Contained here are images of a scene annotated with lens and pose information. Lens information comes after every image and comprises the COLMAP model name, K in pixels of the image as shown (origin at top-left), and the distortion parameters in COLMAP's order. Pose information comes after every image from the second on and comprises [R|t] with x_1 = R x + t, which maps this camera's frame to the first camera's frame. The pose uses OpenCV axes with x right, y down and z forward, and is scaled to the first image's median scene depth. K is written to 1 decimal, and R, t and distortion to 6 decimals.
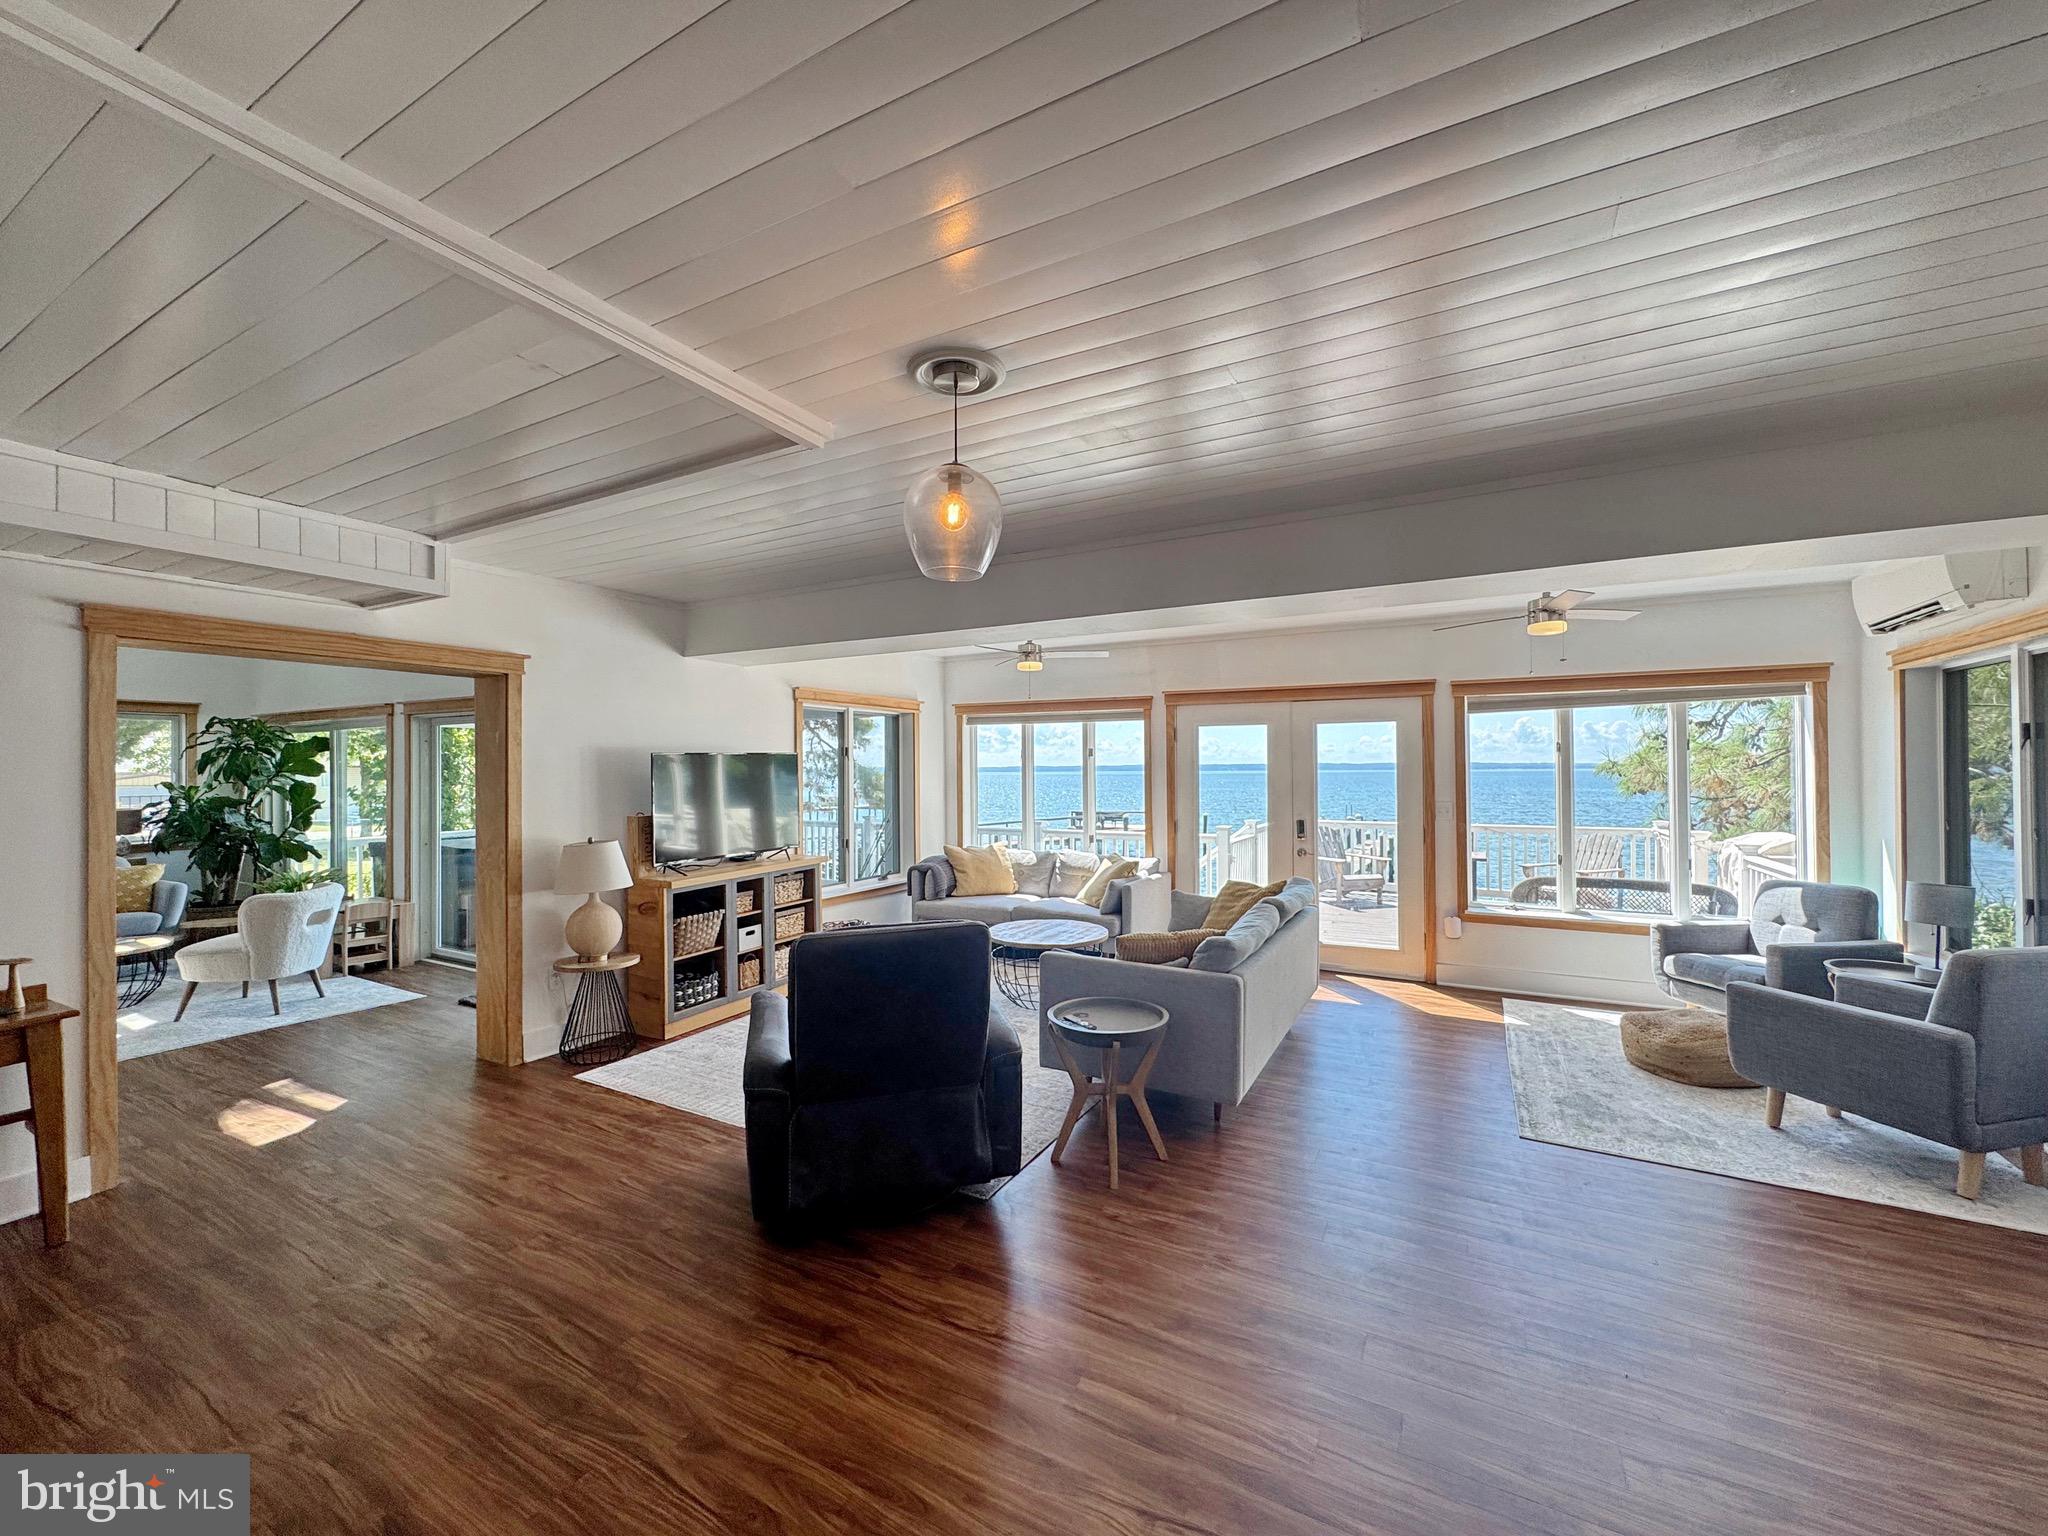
lens RADIAL K [[822.6, 0, 1024.0], [0, 822.6, 768.0], [0, 0, 1]] dist [-0.002046, 0.000412]
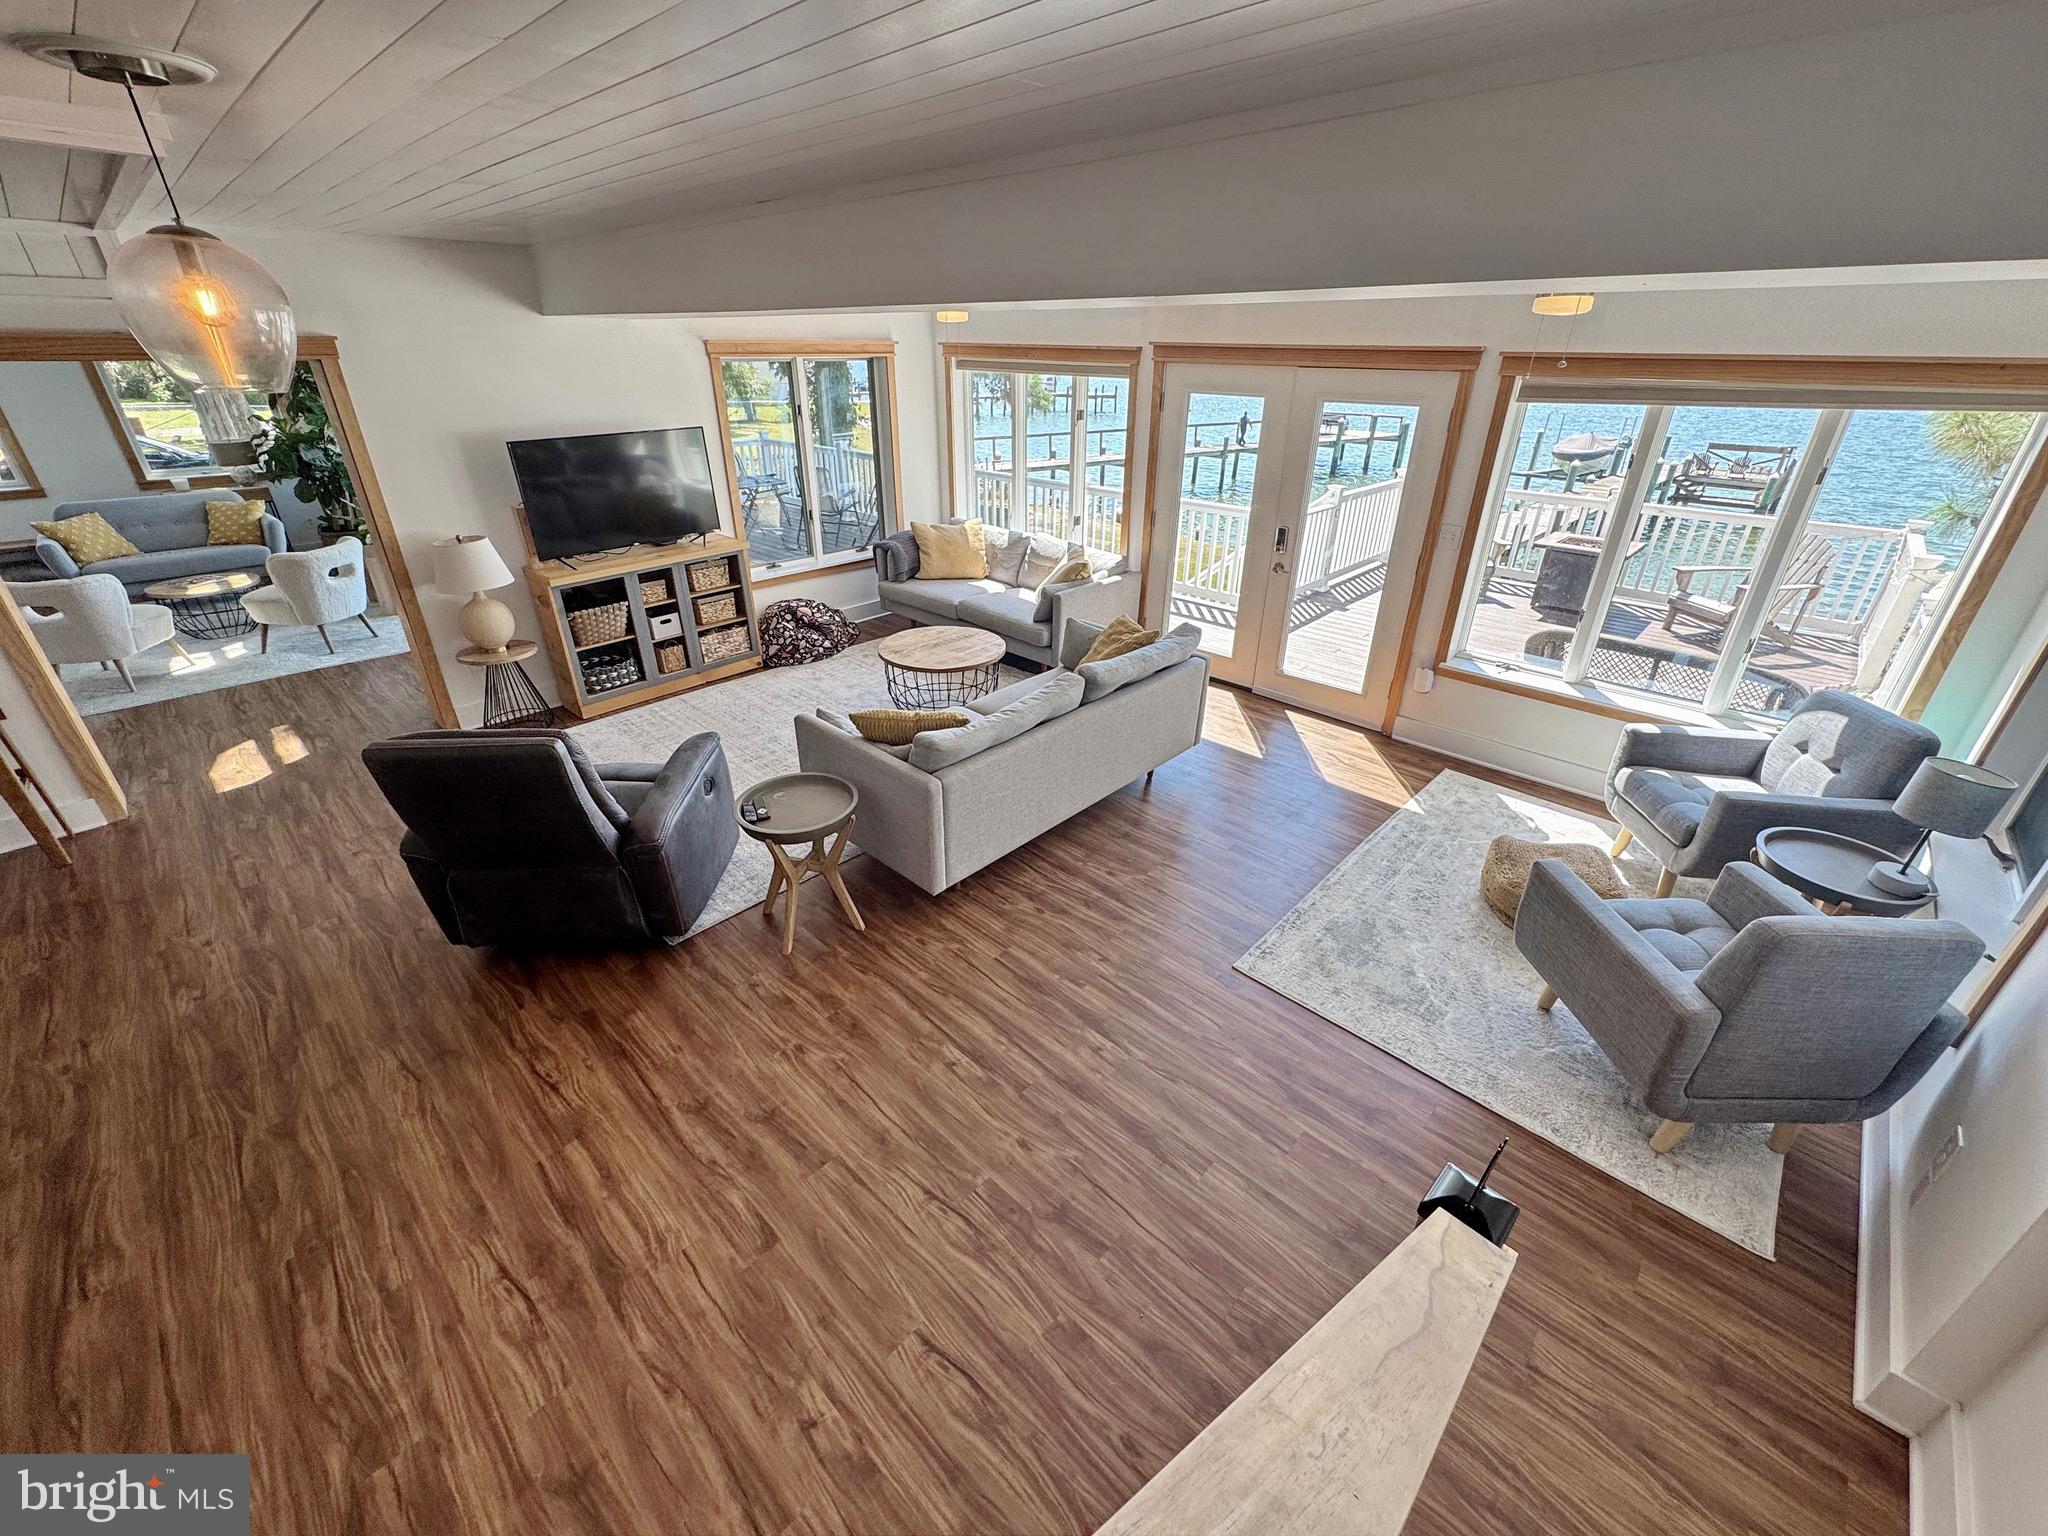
lens RADIAL K [[822.6, 0, 1024.0], [0, 822.6, 768.0], [0, 0, 1]] dist [-0.002046, 0.000412]
pose [[0.967604, 0.127005, -0.218201, 0.343681], [-0.012309, 0.886963, 0.461676, -0.115693], [0.252171, -0.444034, 0.859793, 0.144278]]
